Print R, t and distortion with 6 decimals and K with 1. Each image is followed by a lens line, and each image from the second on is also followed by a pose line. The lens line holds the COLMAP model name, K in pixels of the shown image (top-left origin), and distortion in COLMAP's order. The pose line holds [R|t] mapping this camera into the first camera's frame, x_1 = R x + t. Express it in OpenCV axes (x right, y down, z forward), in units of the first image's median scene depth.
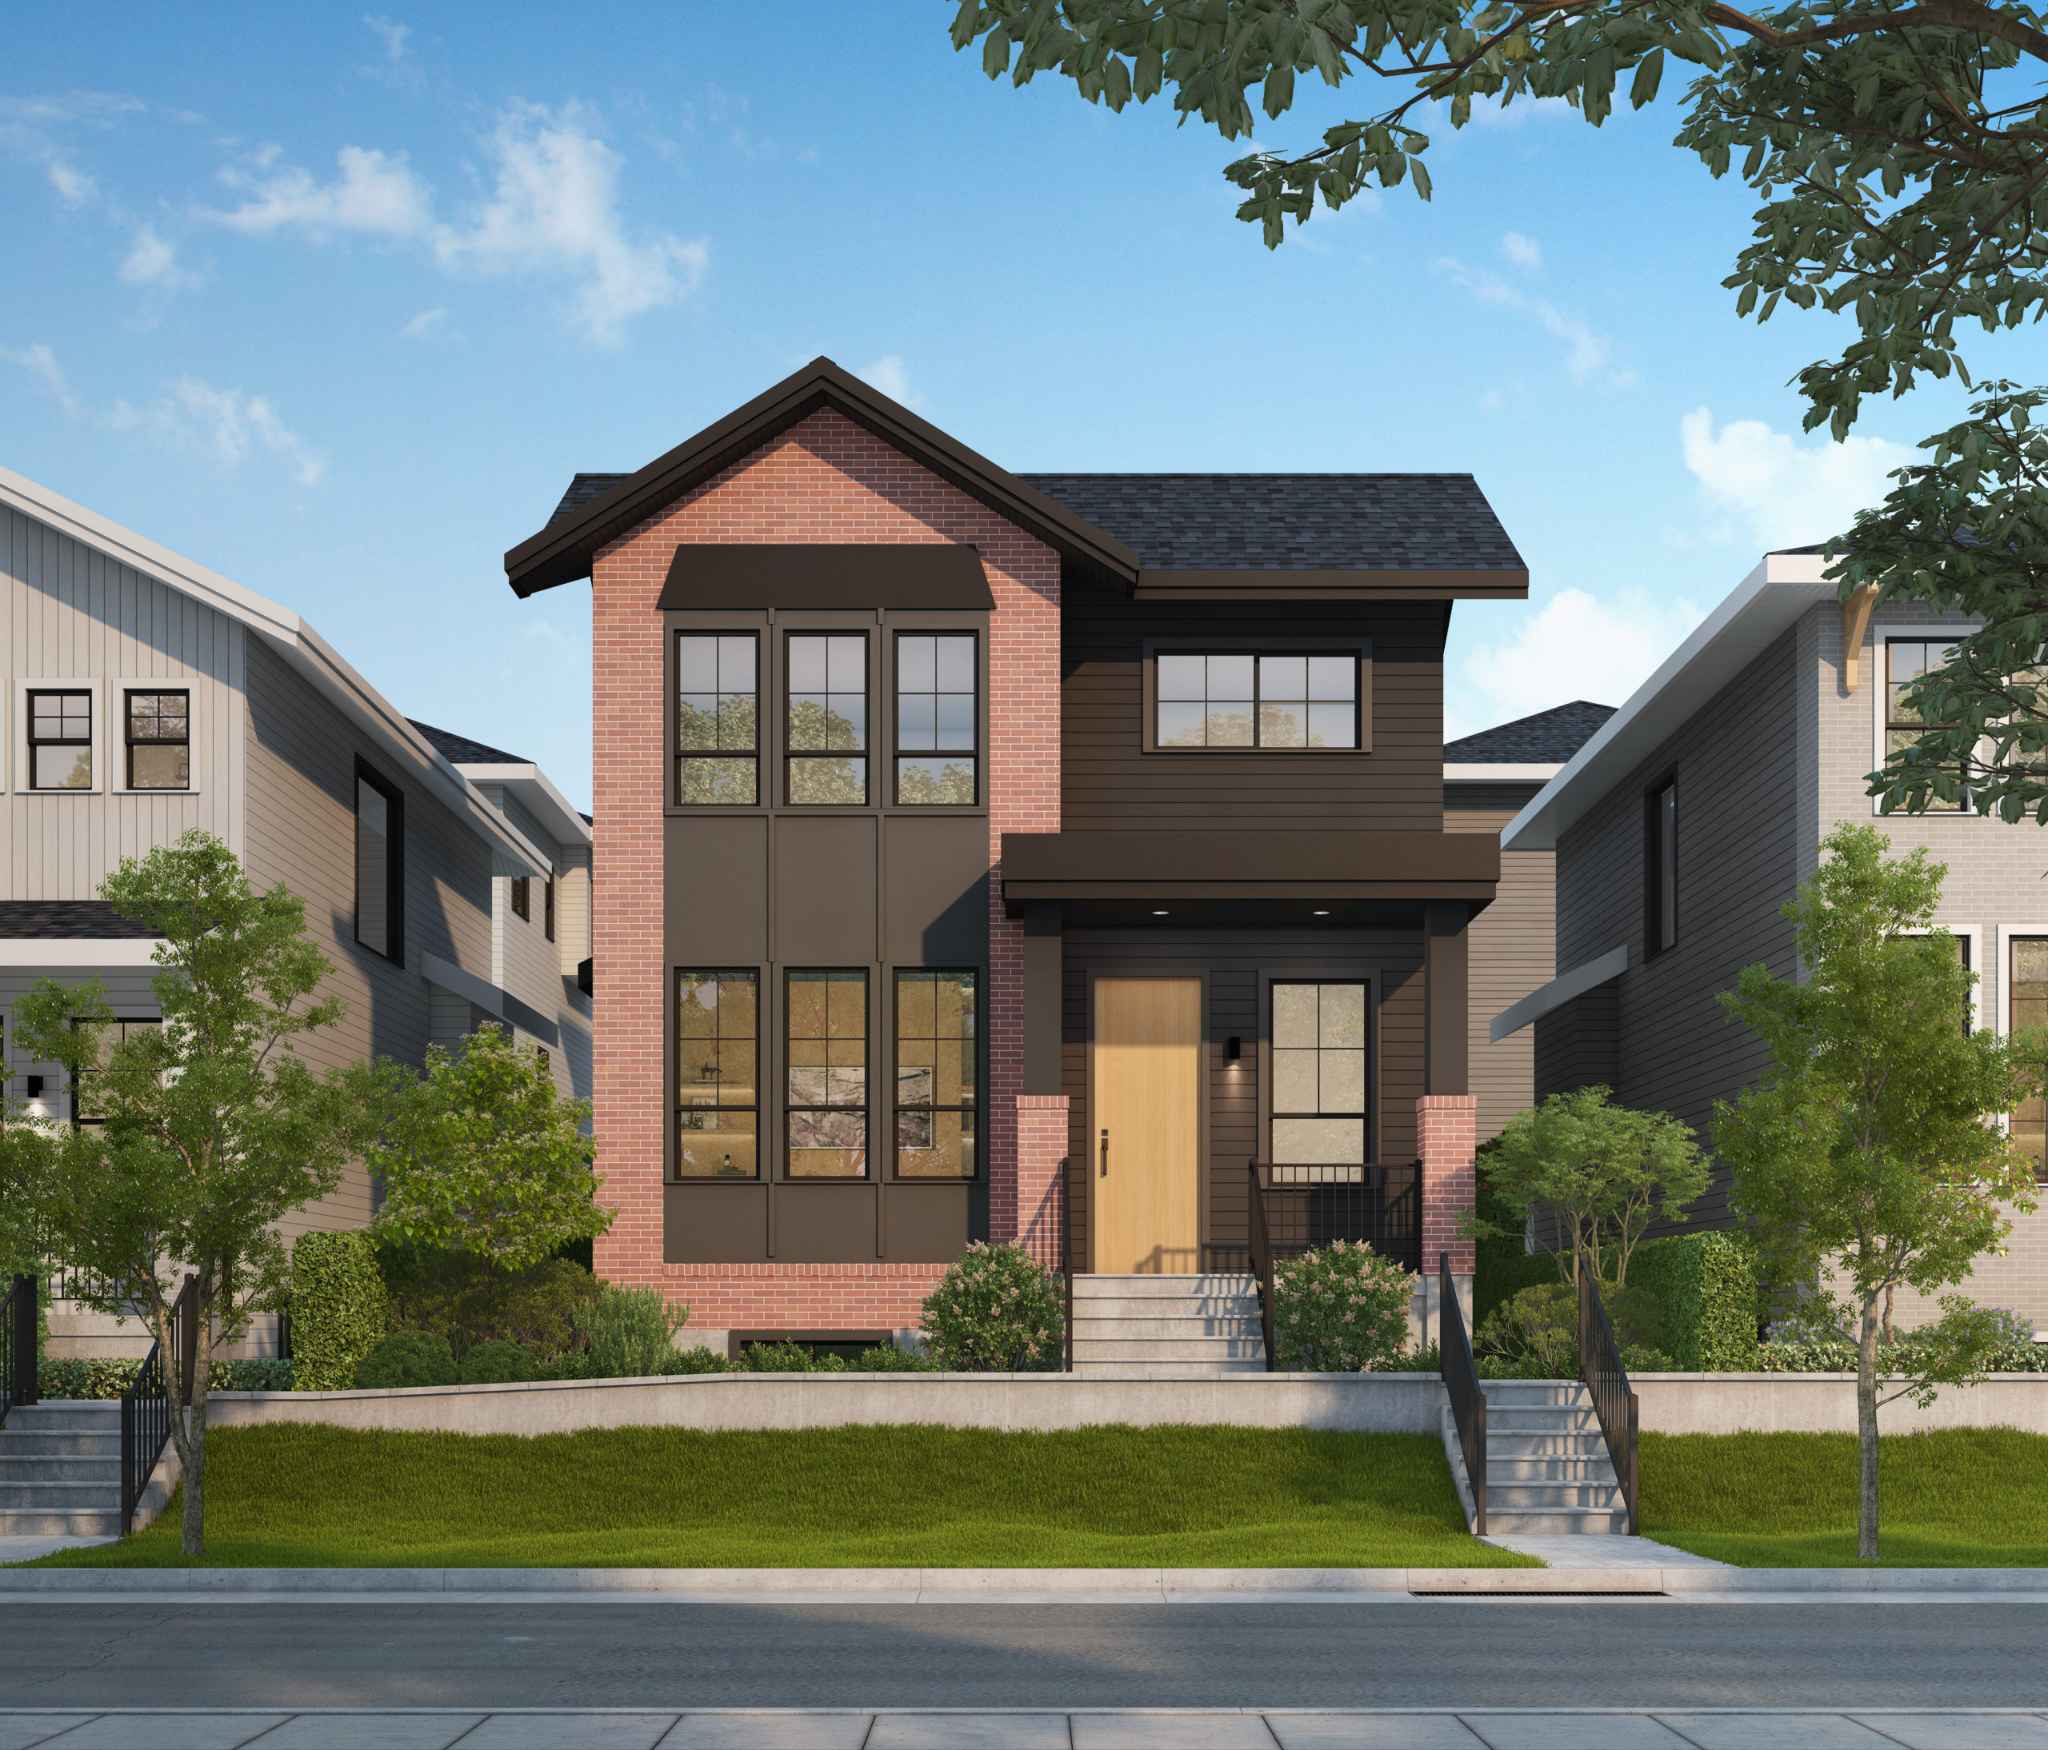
lens RADIAL K [[827.9, 0, 1023.2], [0, 827.9, 874.2], [0, 0, 1]] dist [0.000343, 0.000071]
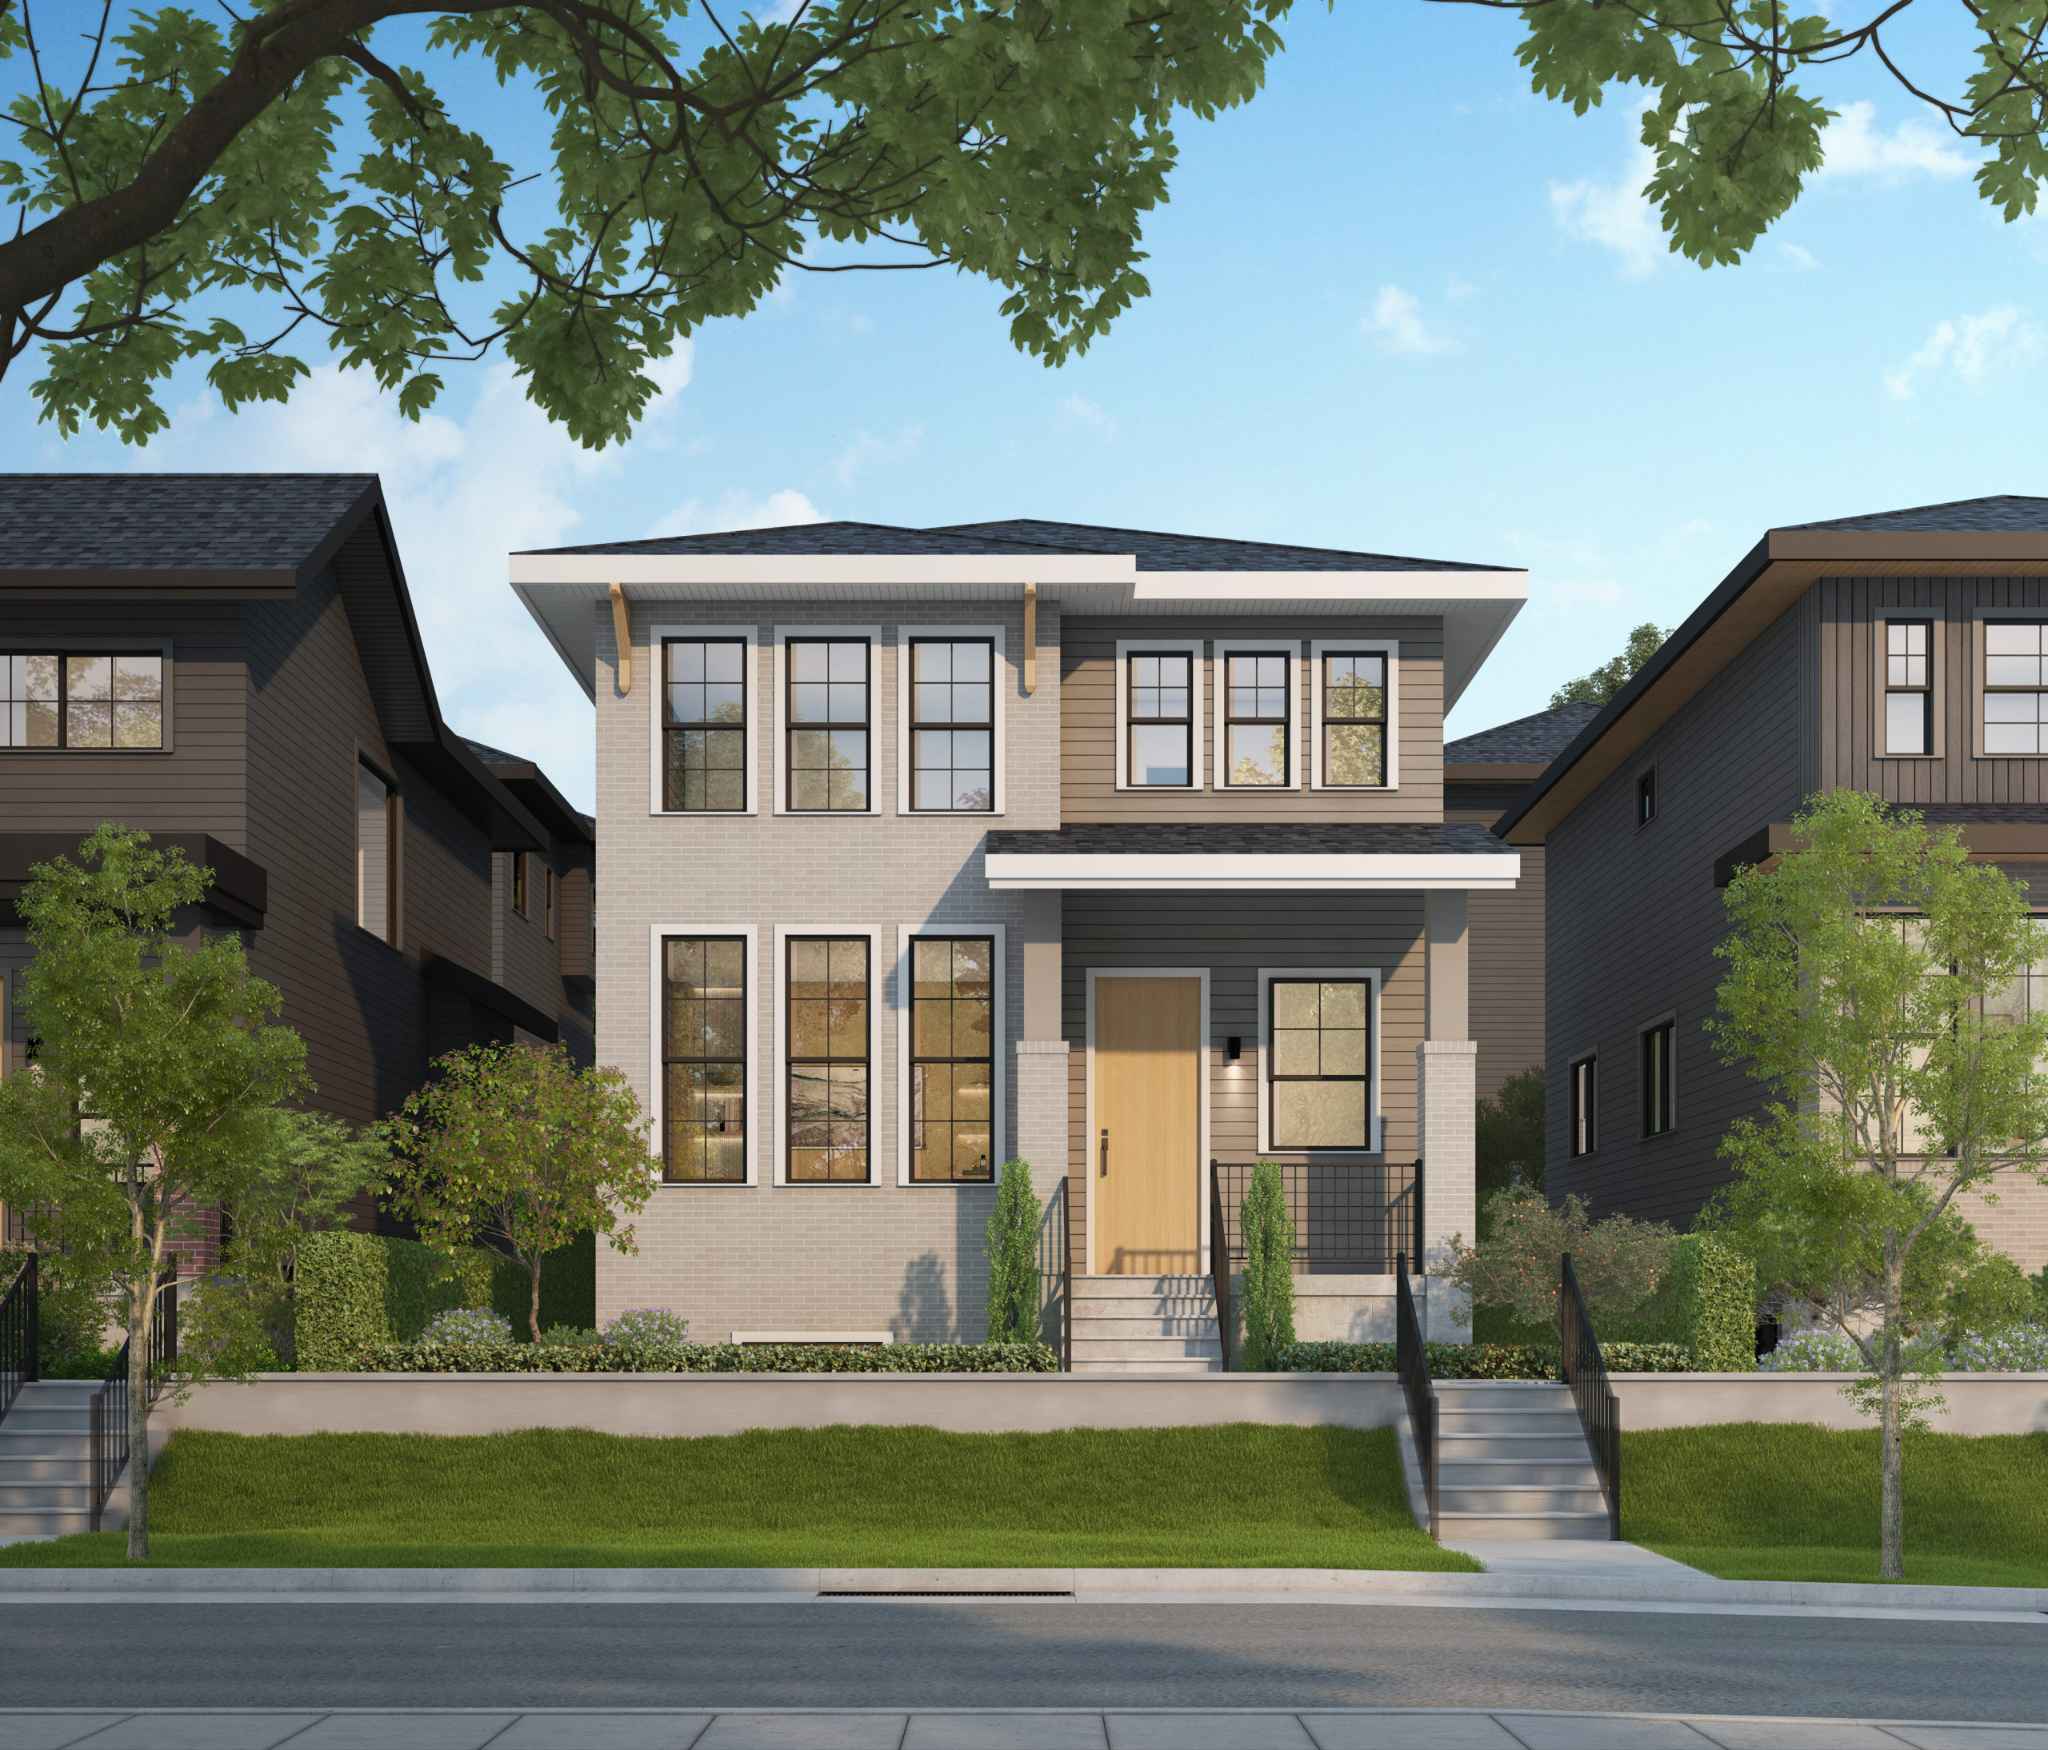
lens RADIAL K [[827.9, 0, 1025.3], [0, 827.9, 875.7], [0, 0, 1]] dist [0.000343, 0.000071]
pose [[1.000000, -0.000319, -0.000577, 0.220836], [0.000320, 0.999999, 0.000965, 0.000121], [0.000577, -0.000965, 0.999999, 0.000163]]
